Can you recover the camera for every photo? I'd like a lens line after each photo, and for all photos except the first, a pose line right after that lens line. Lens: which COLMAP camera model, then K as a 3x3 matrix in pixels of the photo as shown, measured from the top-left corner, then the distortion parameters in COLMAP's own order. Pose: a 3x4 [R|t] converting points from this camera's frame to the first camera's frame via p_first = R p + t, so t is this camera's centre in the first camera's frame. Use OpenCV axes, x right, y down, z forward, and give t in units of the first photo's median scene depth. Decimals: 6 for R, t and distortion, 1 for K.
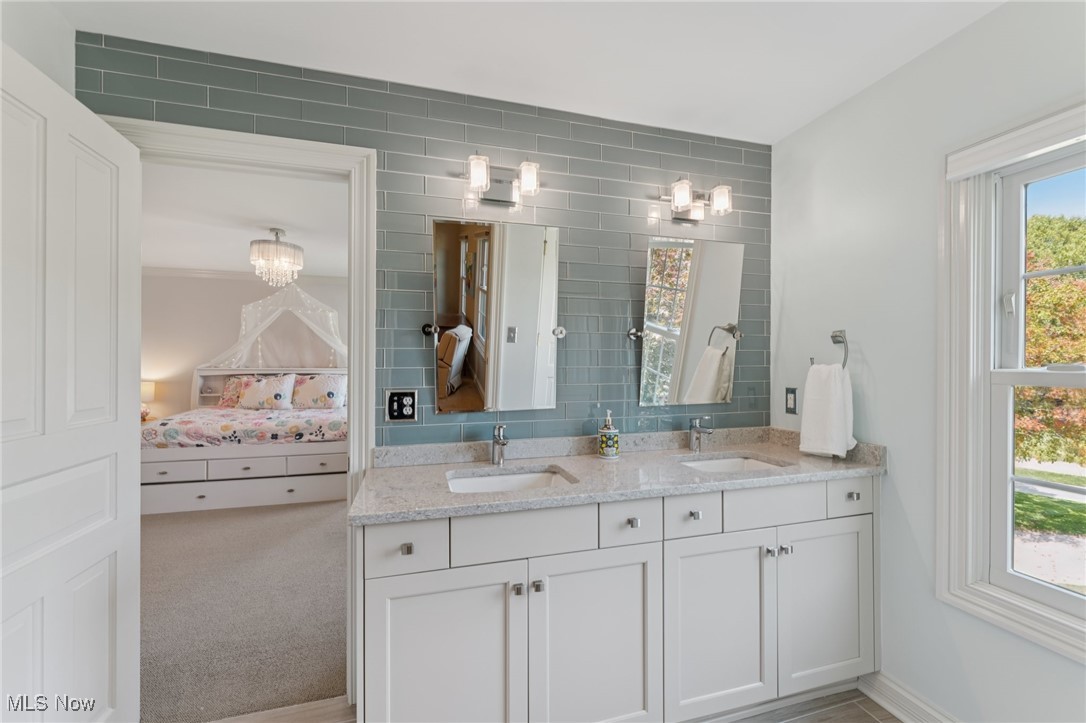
lens RADIAL K [[435.1, 0, 541.1], [0, 435.1, 363.5], [0, 0, 1]] dist [0.002144, 0.000018]
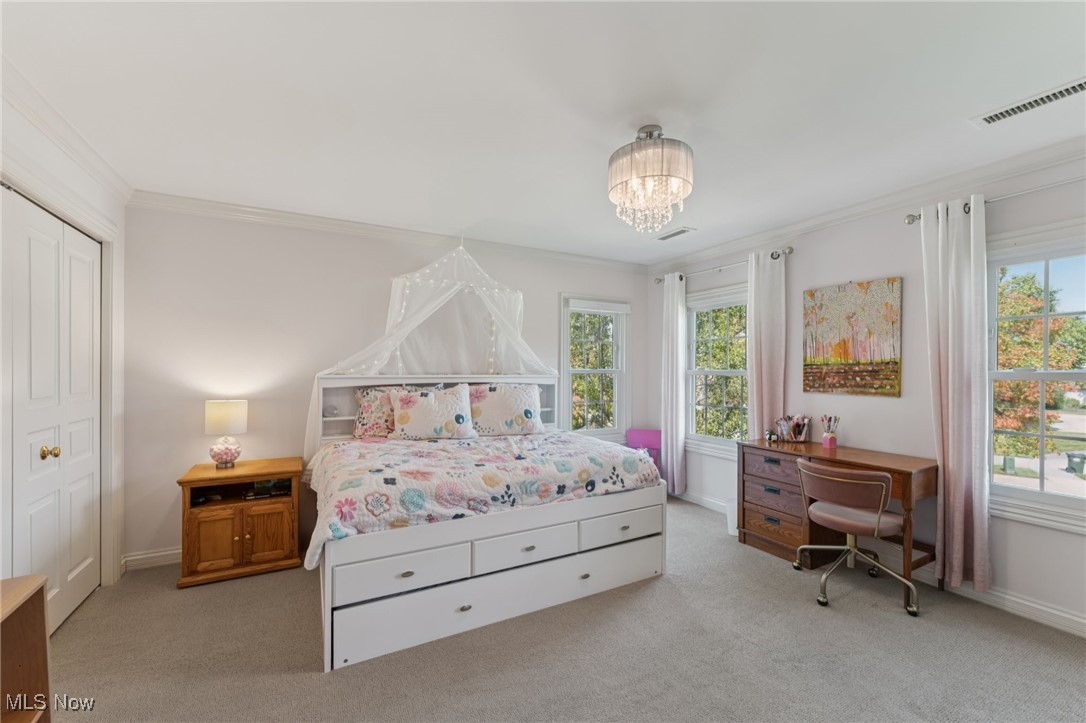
lens RADIAL K [[435.1, 0, 545.6], [0, 435.1, 366.7], [0, 0, 1]] dist [0.002144, 0.000018]
pose [[0.975498, 0.000534, 0.220007, -0.760355], [-0.000264, 0.999999, -0.001256, -0.001756], [-0.220007, 0.001167, 0.975498, 0.412962]]
